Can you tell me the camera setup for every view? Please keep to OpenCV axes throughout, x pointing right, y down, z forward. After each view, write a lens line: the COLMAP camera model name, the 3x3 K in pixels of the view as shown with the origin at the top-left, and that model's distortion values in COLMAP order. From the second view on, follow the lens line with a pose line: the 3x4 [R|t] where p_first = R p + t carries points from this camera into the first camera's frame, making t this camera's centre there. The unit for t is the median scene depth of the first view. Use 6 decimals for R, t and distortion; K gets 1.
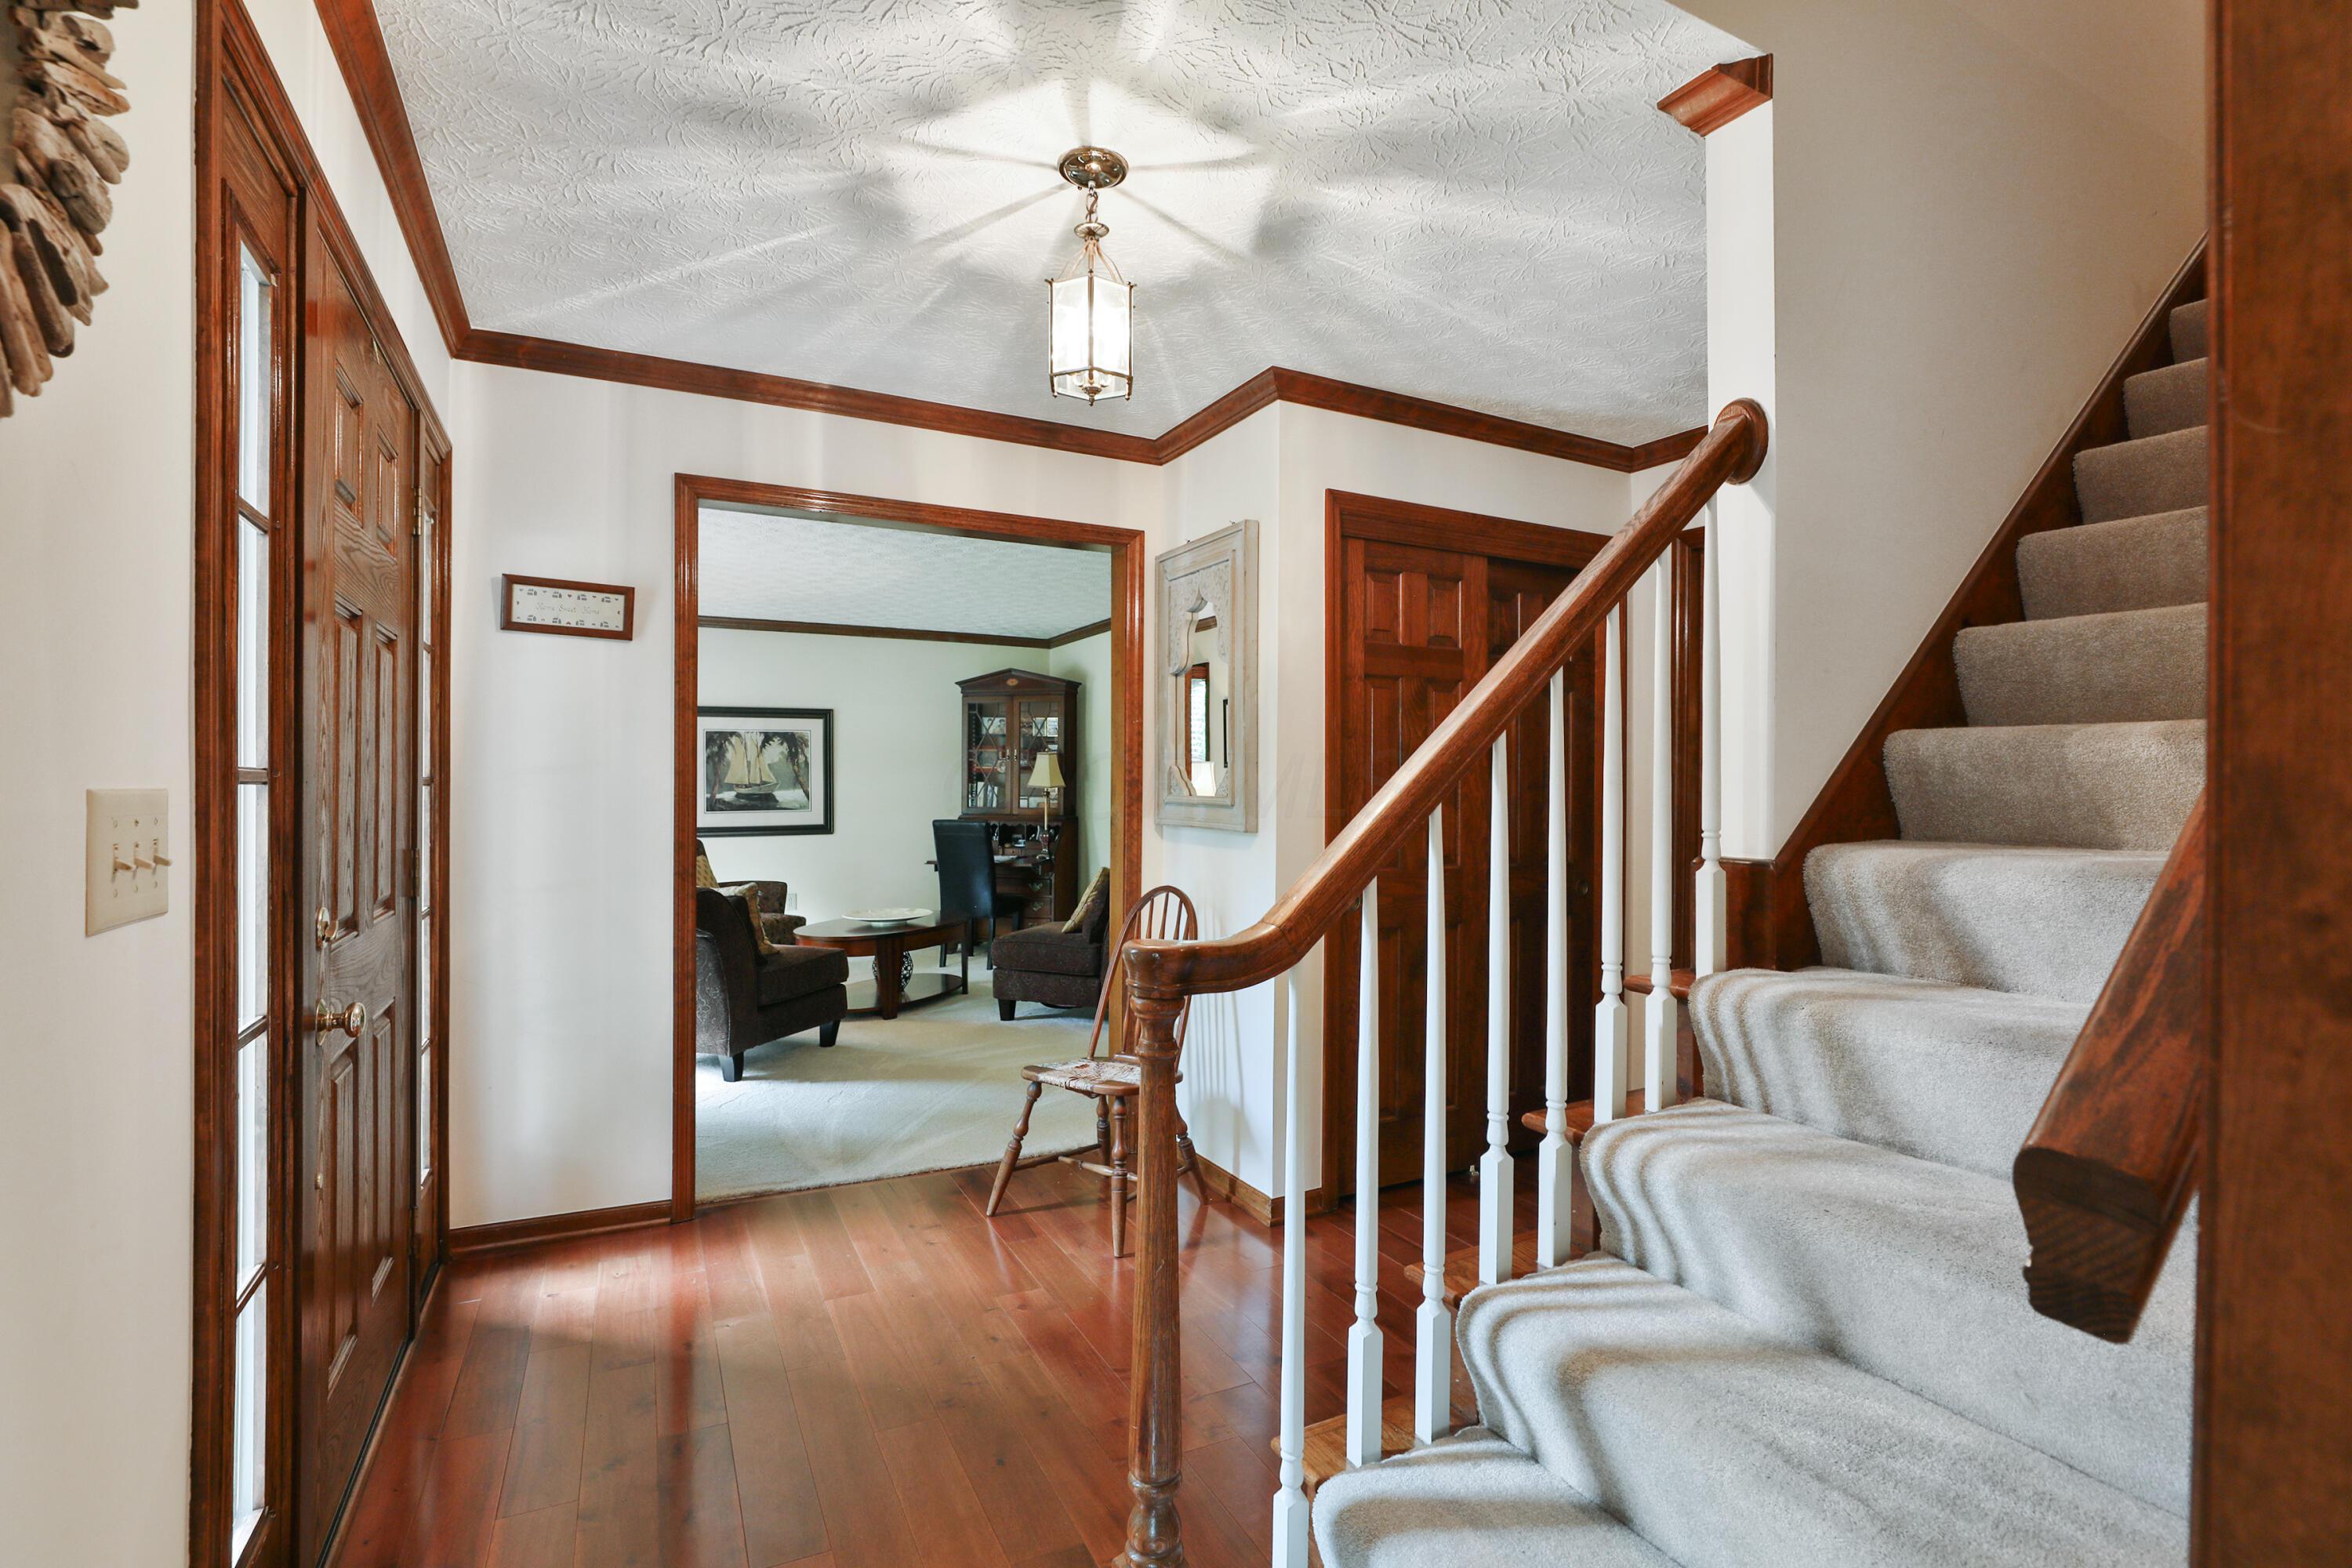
lens RADIAL K [[1103.2, 0, 1178.2], [0, 1103.2, 793.5], [0, 0, 1]] dist [-0.000009, -0.000003]
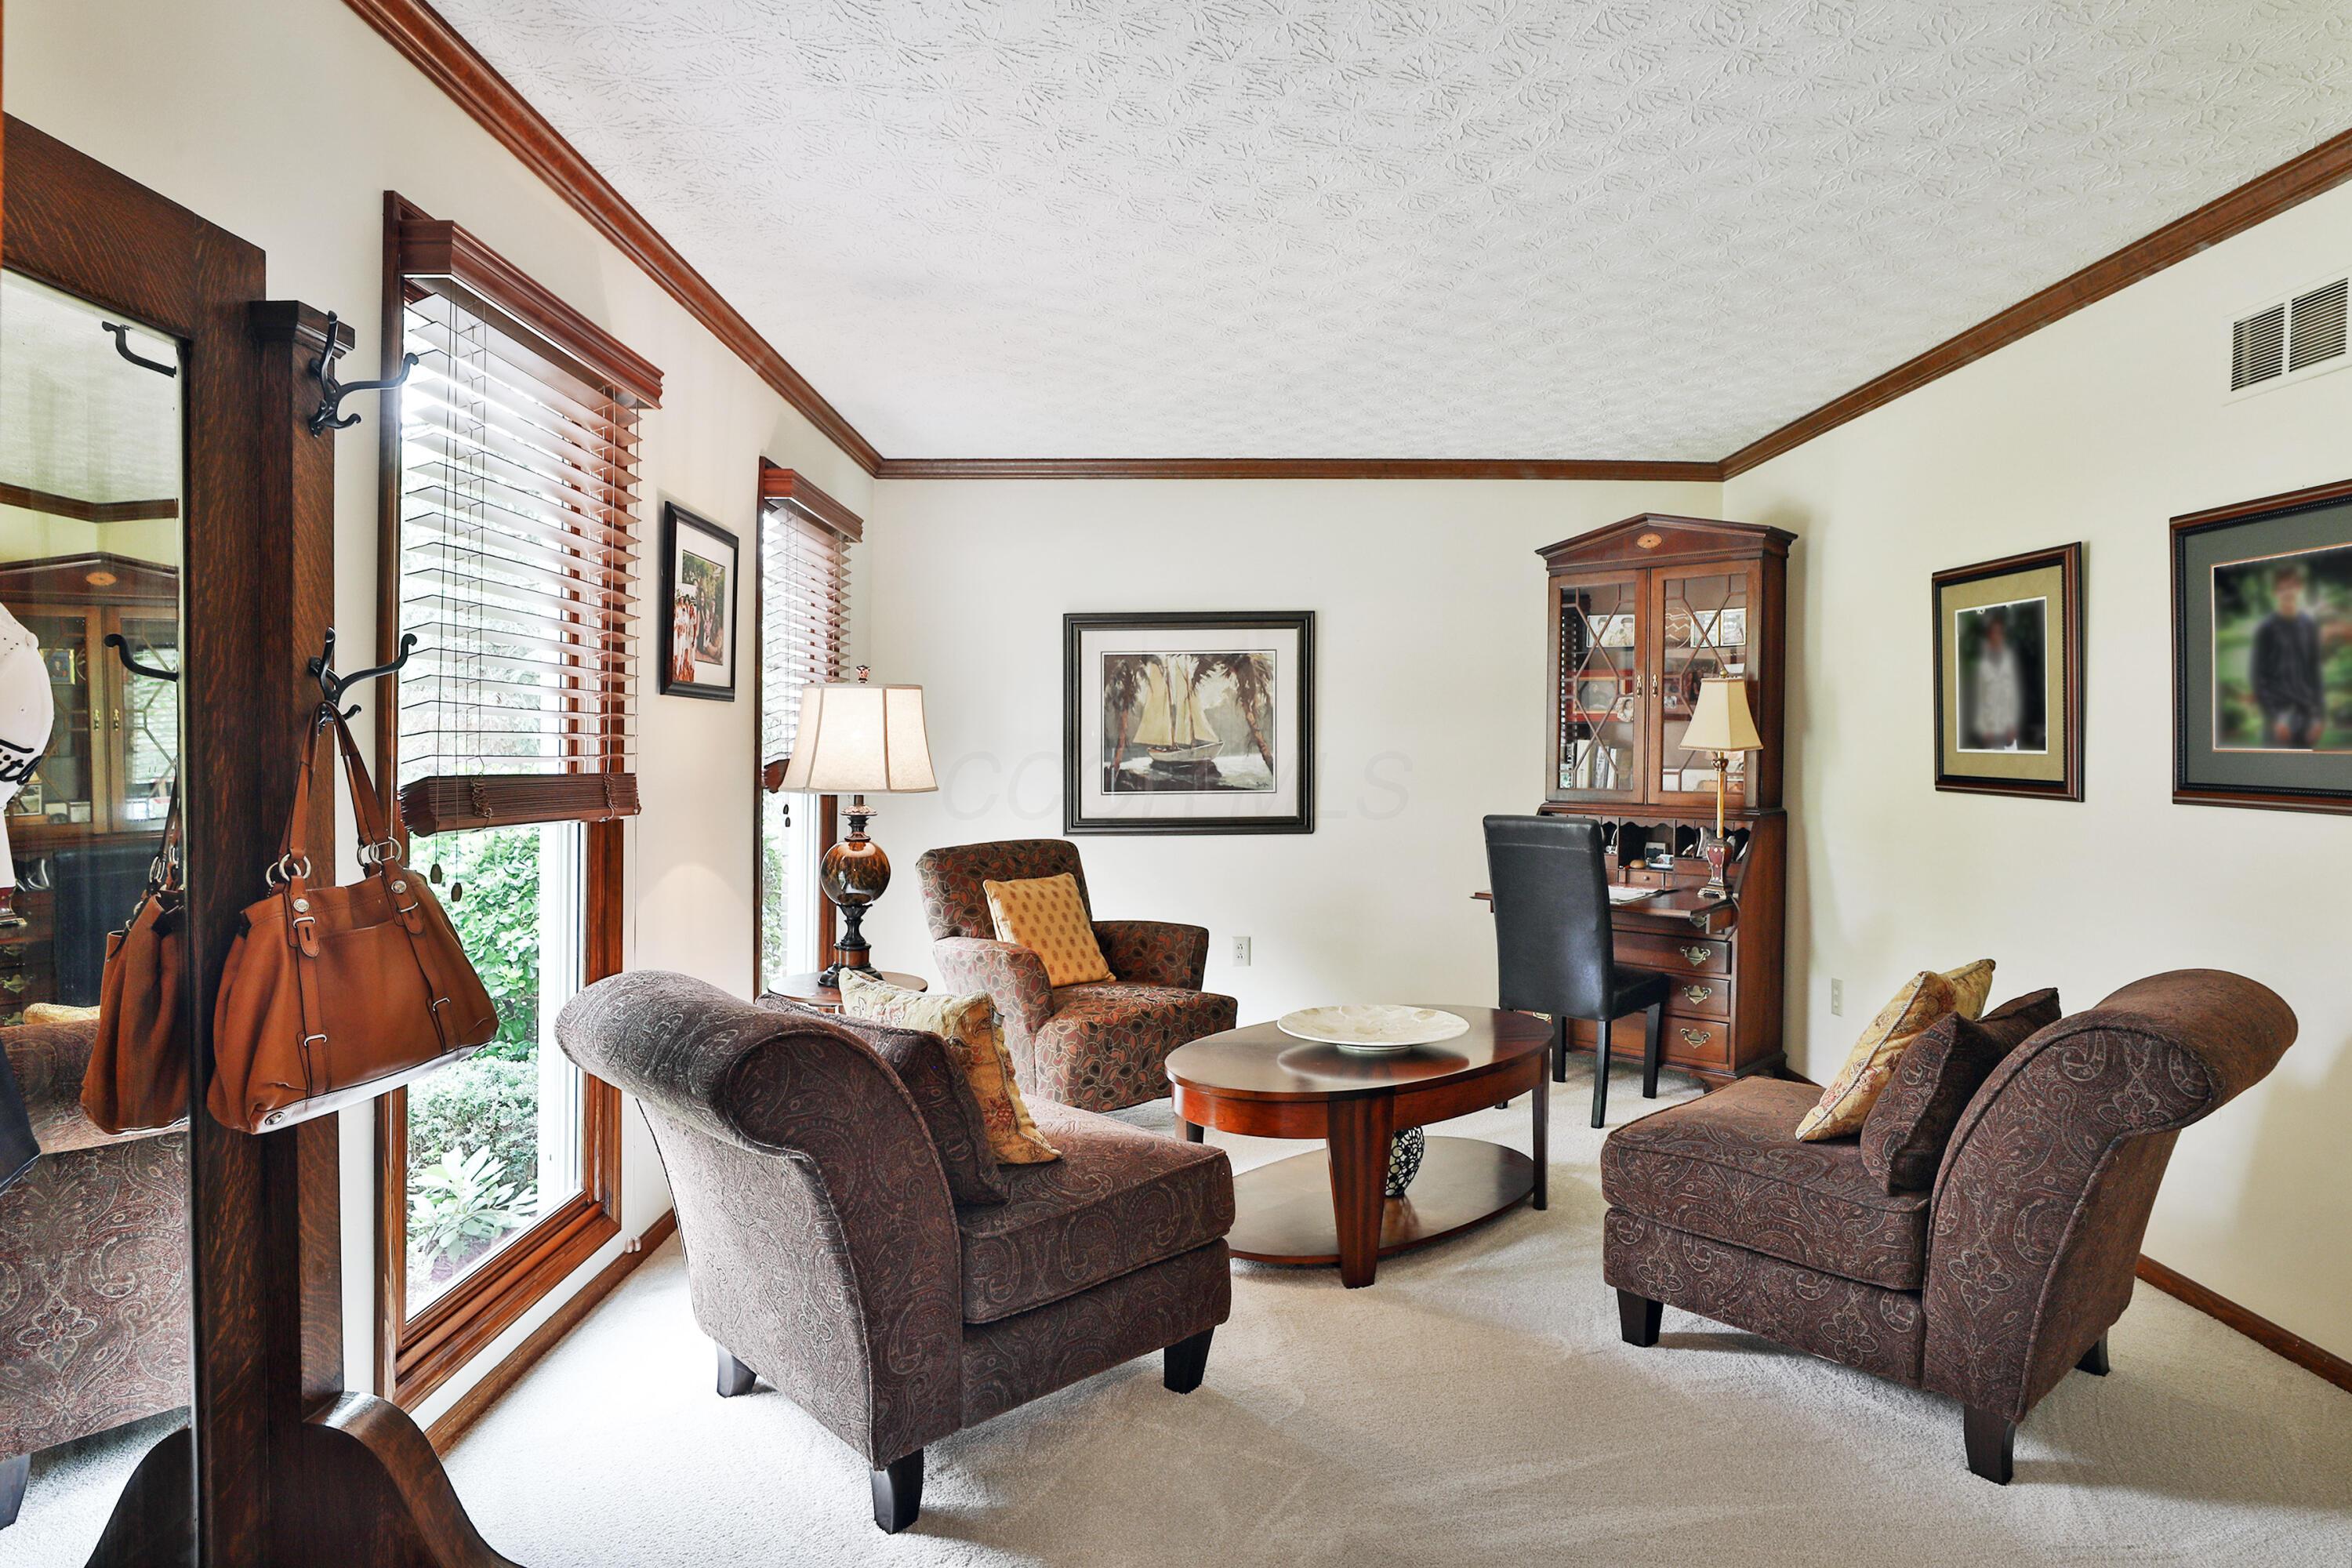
lens RADIAL K [[1348.1, 0, 1175.0], [0, 1348.1, 791.3], [0, 0, 1]] dist [-0.030114, -0.000061]
pose [[0.889596, 0.012696, -0.456572, -0.063694], [-0.002274, 0.999724, 0.023369, -0.000742], [0.456743, -0.019751, 0.889380, 0.364664]]
